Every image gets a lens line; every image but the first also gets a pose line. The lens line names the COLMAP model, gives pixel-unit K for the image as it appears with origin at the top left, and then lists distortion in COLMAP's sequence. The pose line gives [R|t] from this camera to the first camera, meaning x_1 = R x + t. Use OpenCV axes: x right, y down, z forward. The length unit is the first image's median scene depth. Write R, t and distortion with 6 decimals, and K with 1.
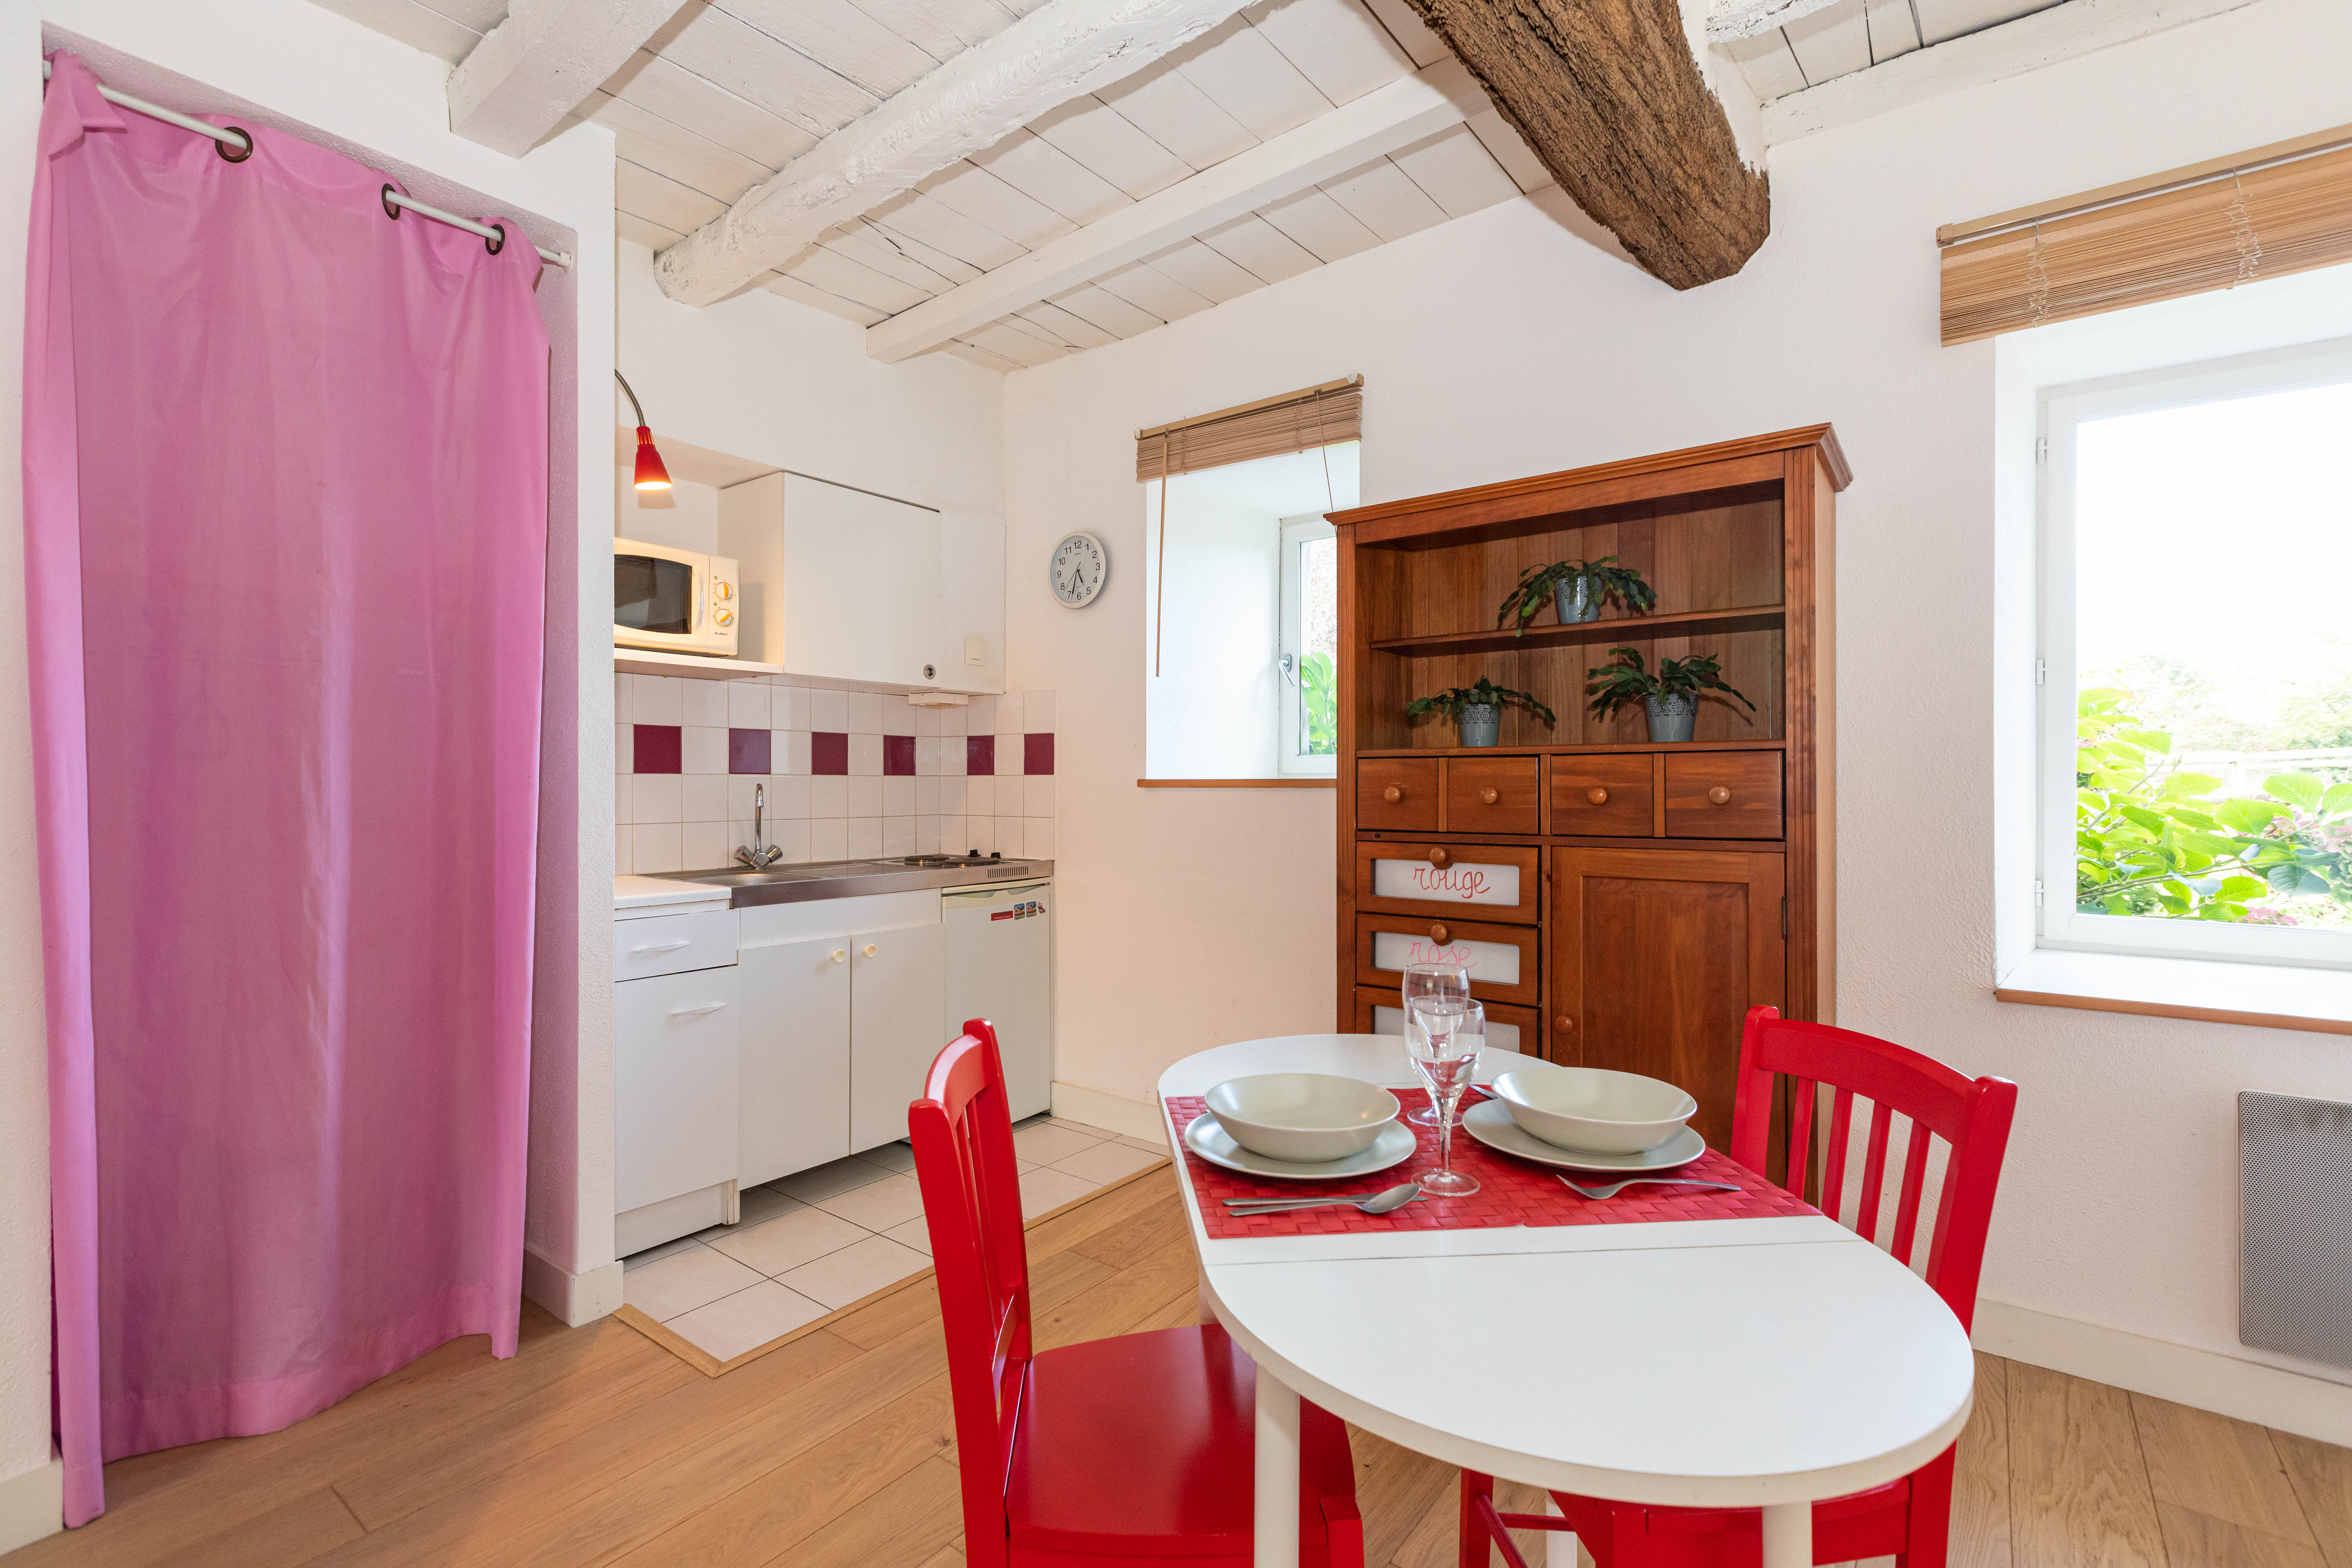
lens RADIAL K [[1055.4, 0, 1187.7], [0, 1055.4, 785.3], [0, 0, 1]] dist [0.000443, 0.000710]
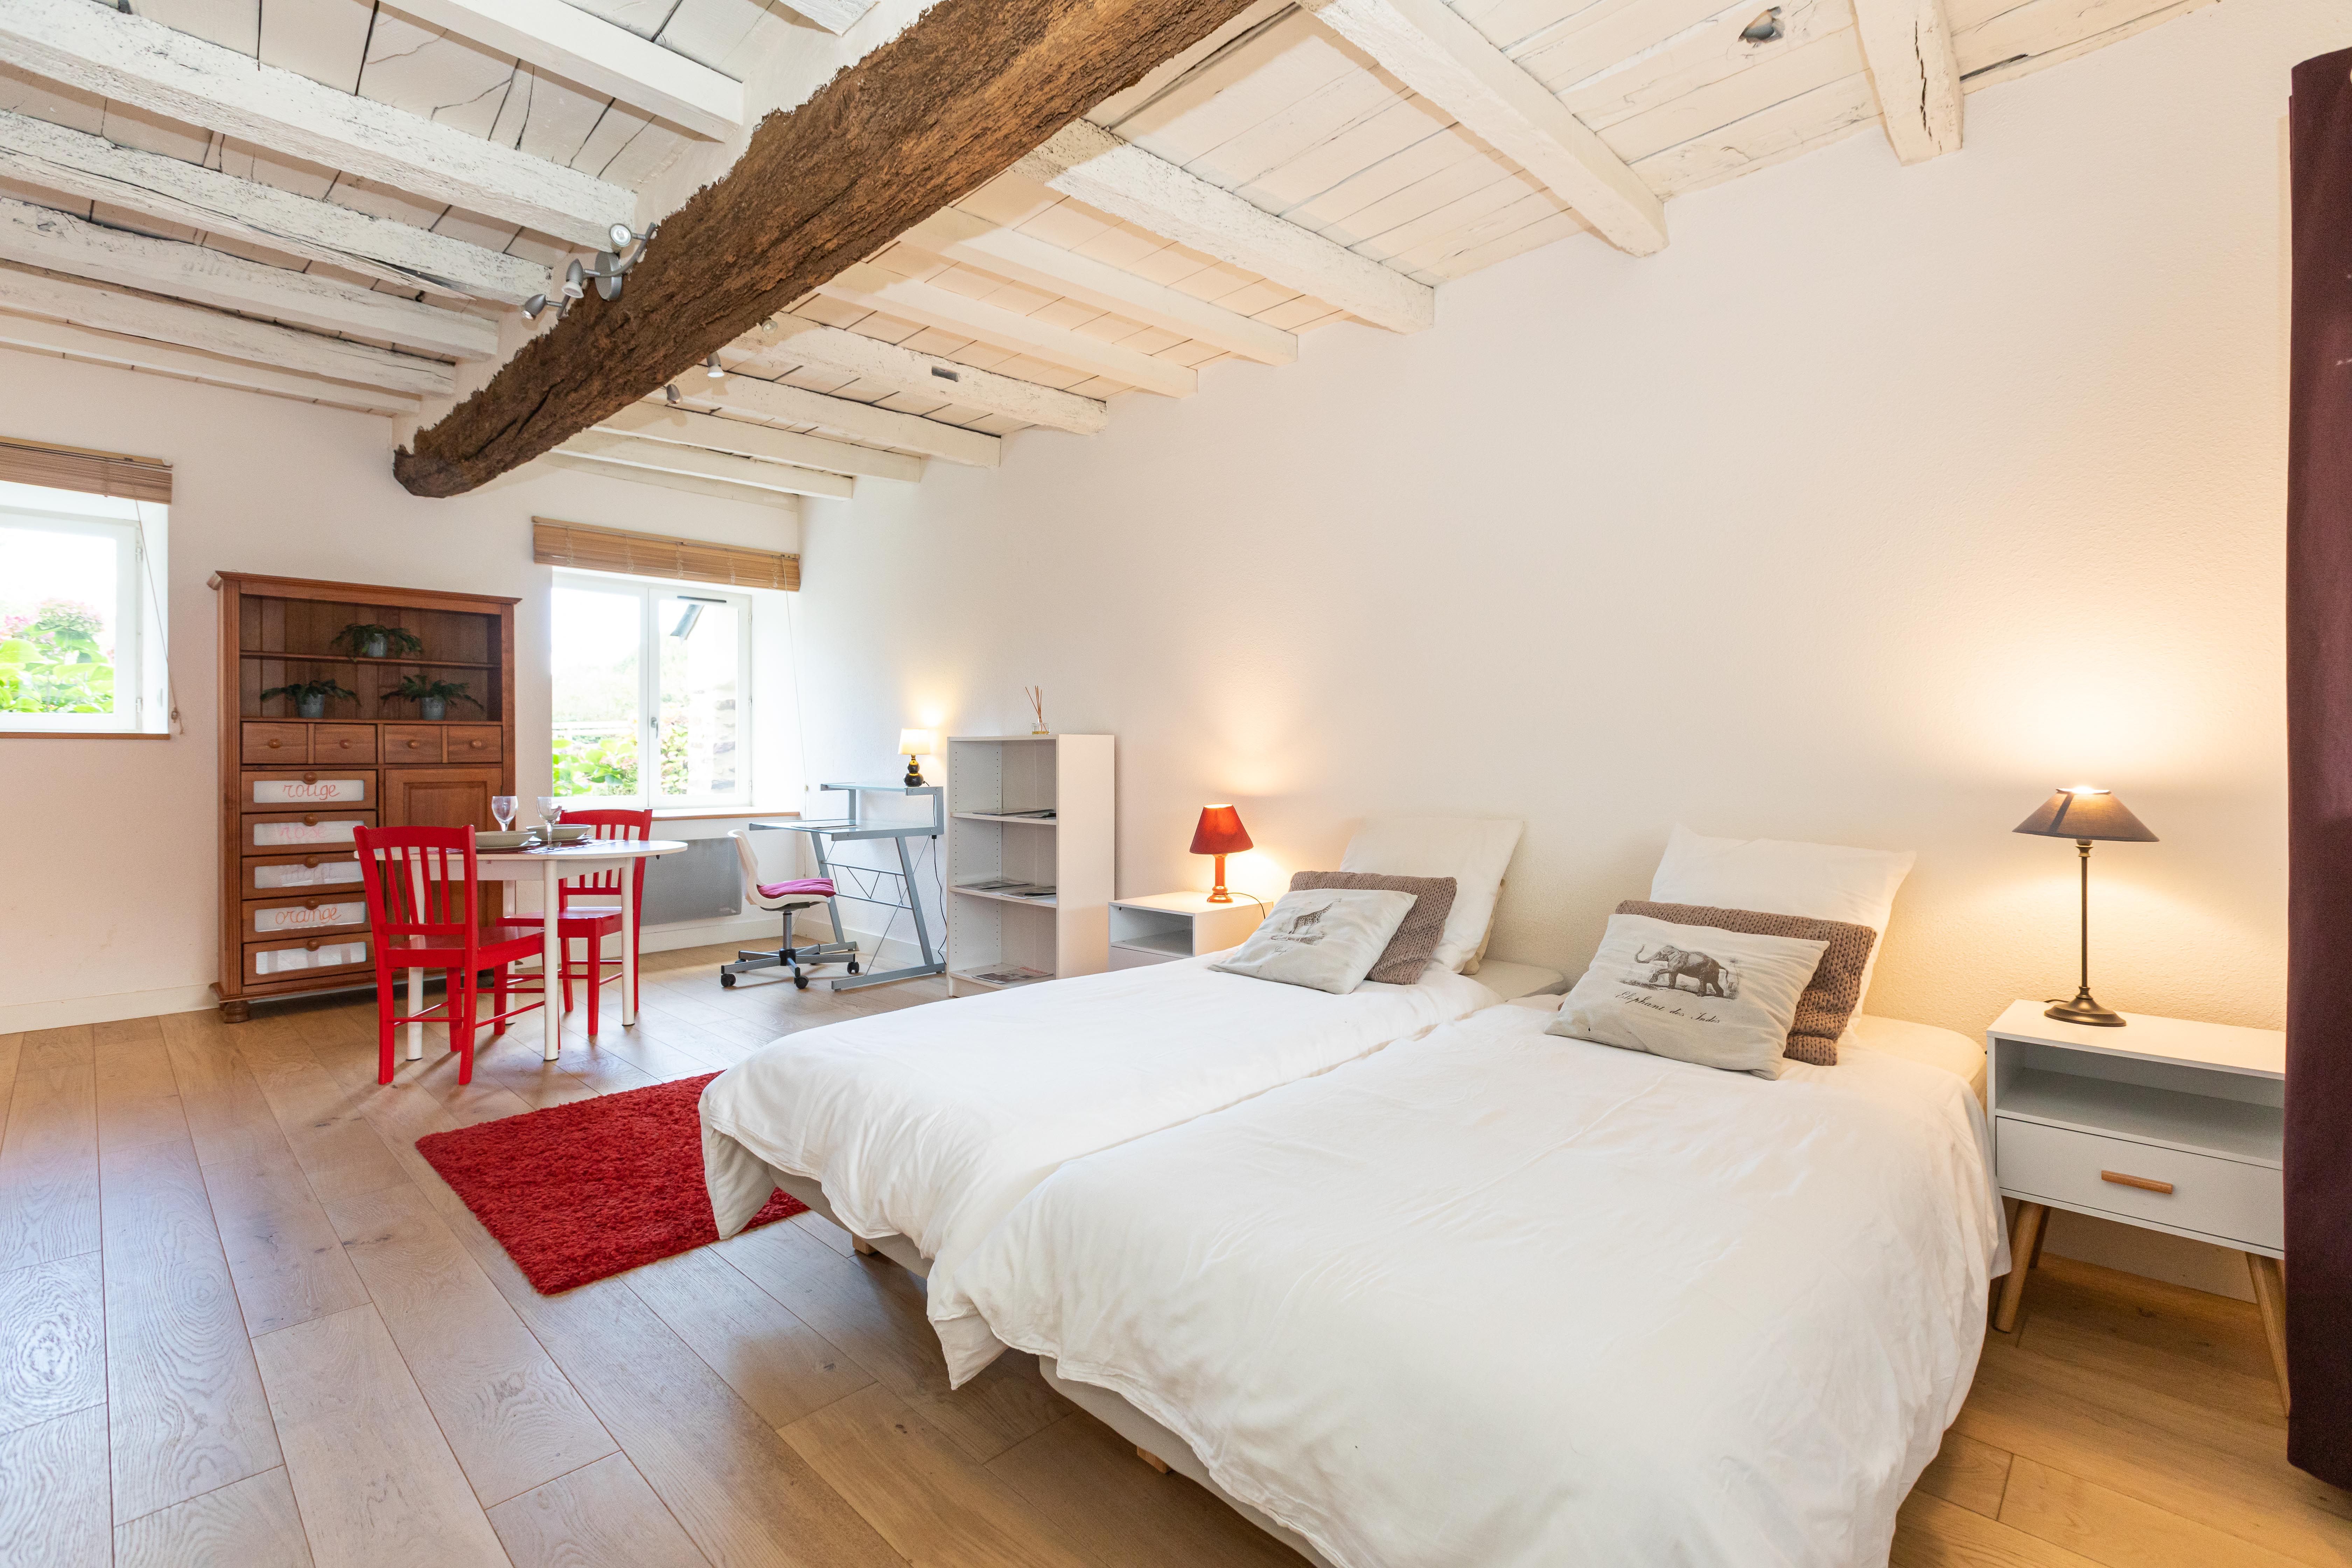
lens RADIAL K [[1060.5, 0, 1189.4], [0, 1060.5, 763.3], [0, 0, 1]] dist [0.001434, 0.000118]
pose [[0.113949, -0.006873, 0.993463, -1.279201], [0.000179, 0.999976, 0.006898, 0.028414], [-0.993487, -0.000608, 0.113947, -0.652718]]
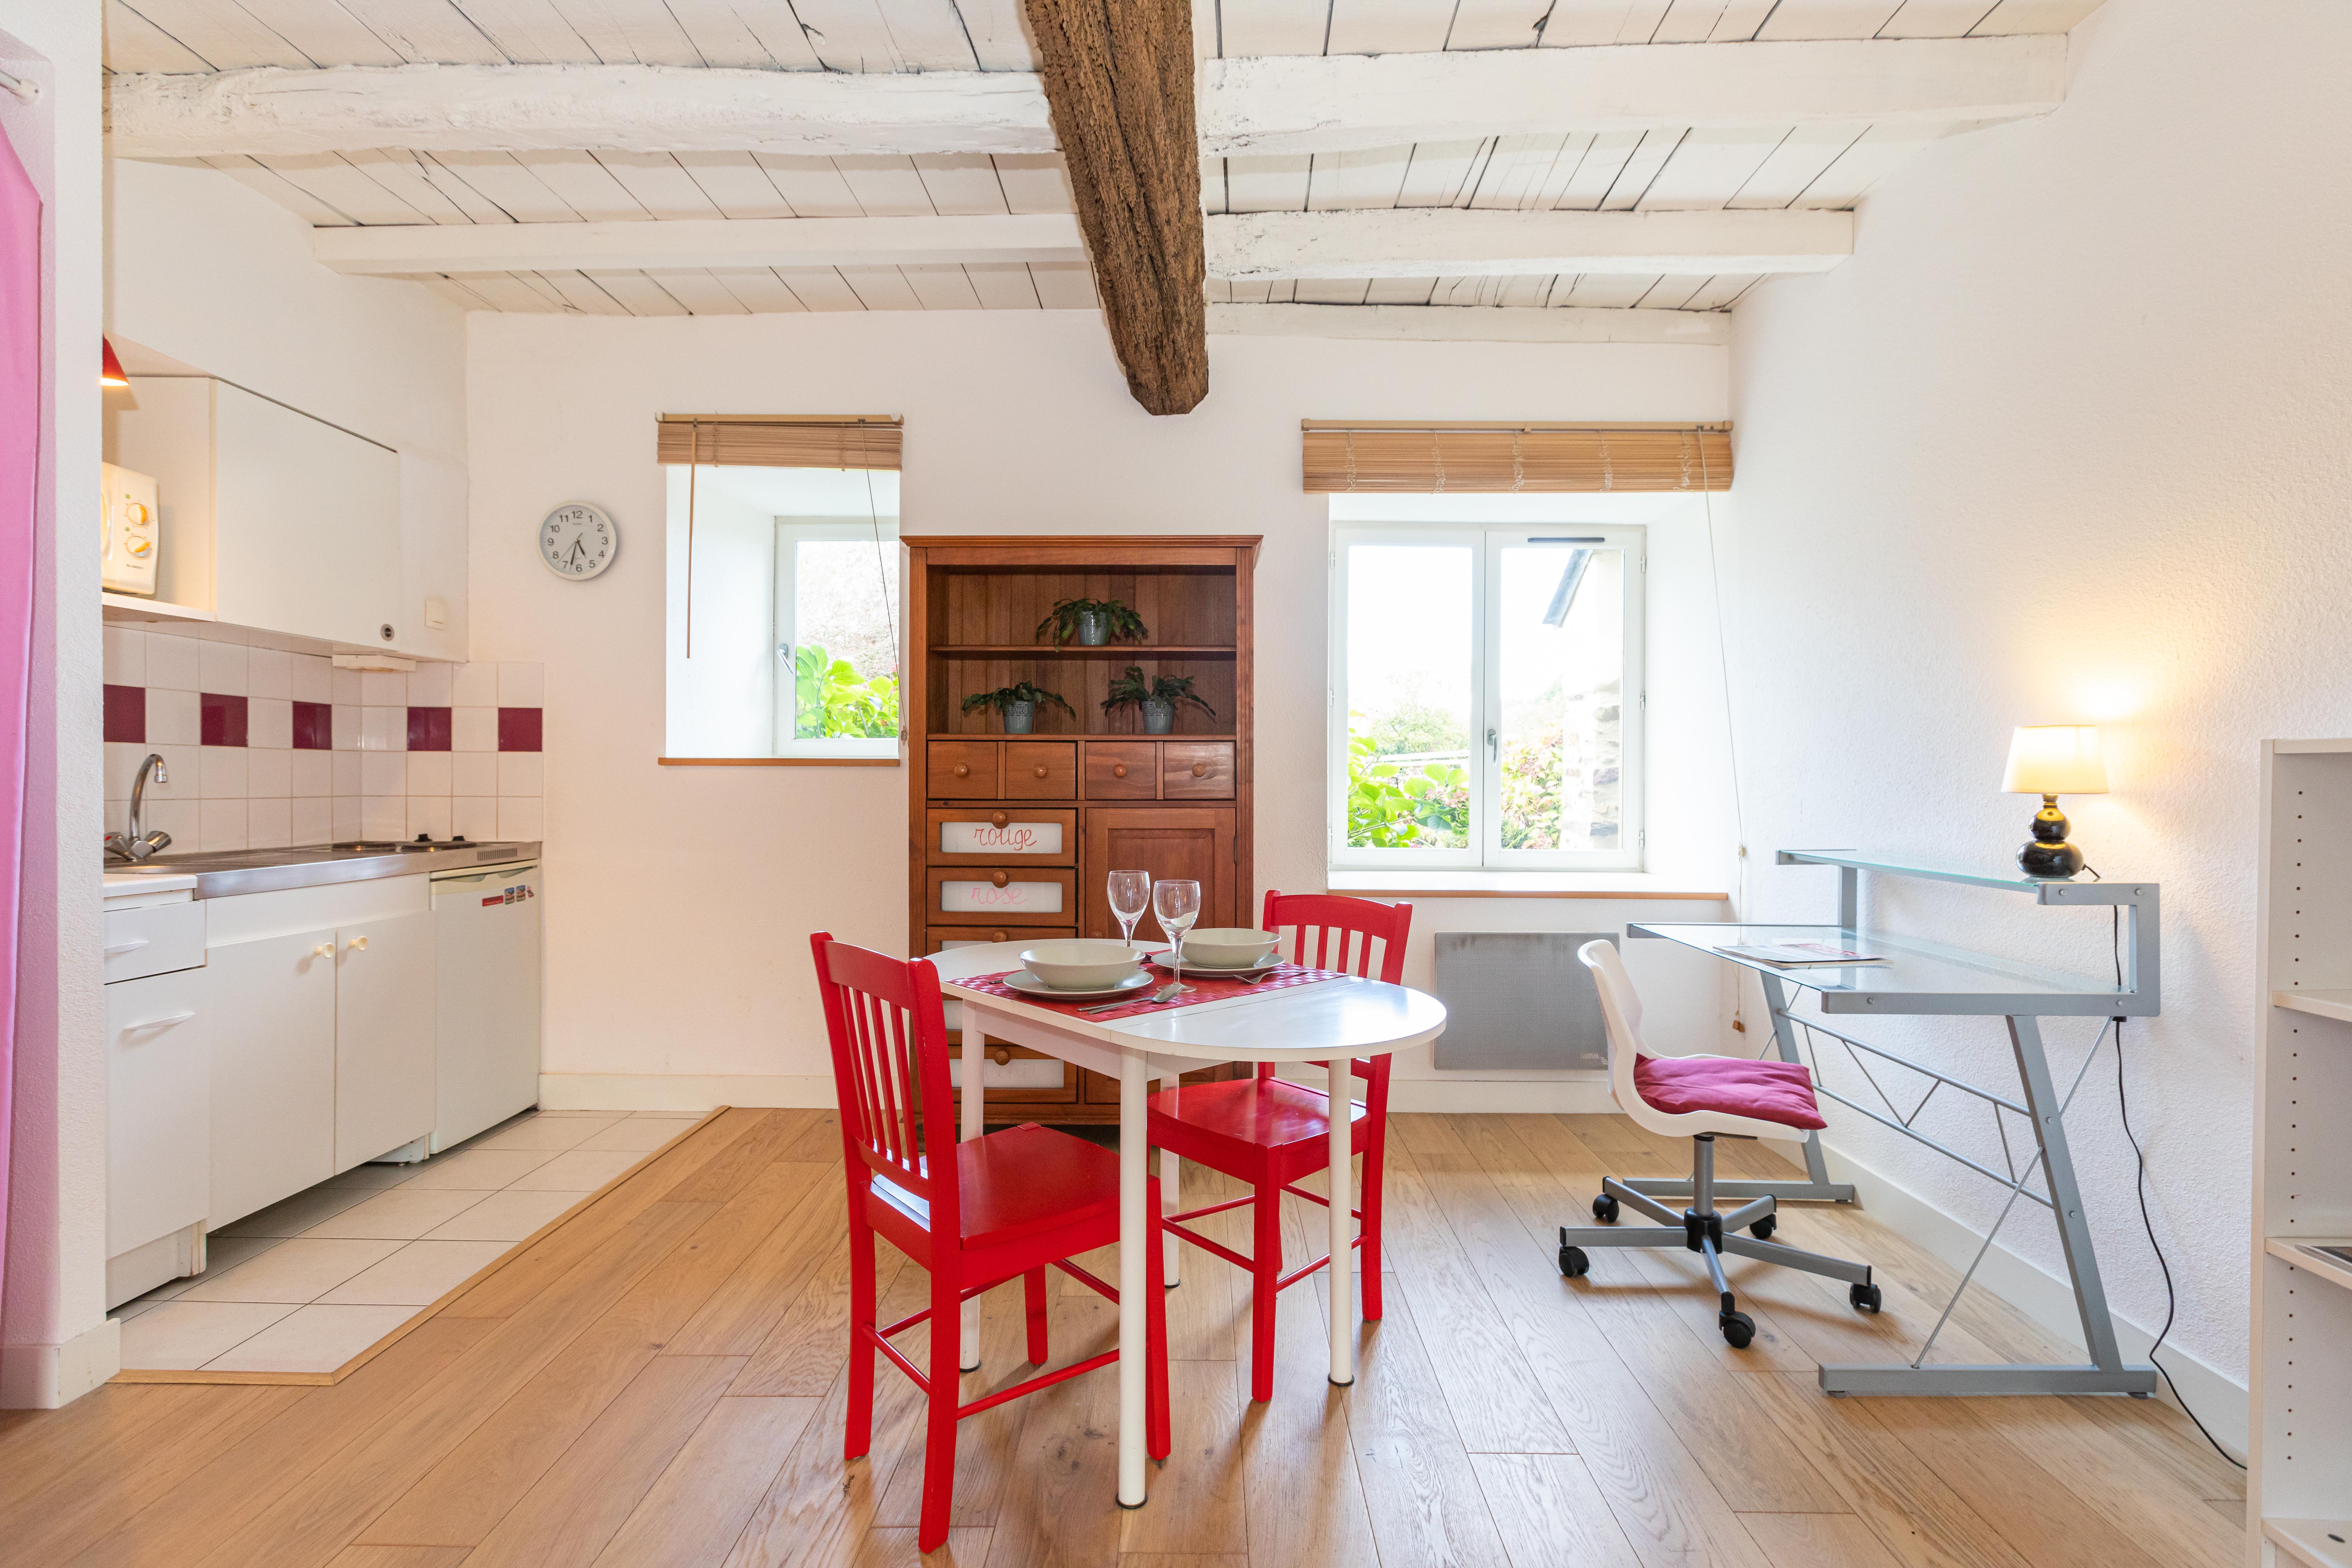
lens RADIAL K [[1055.4, 0, 1187.7], [0, 1055.4, 785.3], [0, 0, 1]] dist [0.000443, 0.000710]
pose [[0.802096, 0.001887, 0.597192, -0.312534], [-0.004669, 0.999984, 0.003110, 0.020131], [-0.597177, -0.005282, 0.802092, -0.150861]]
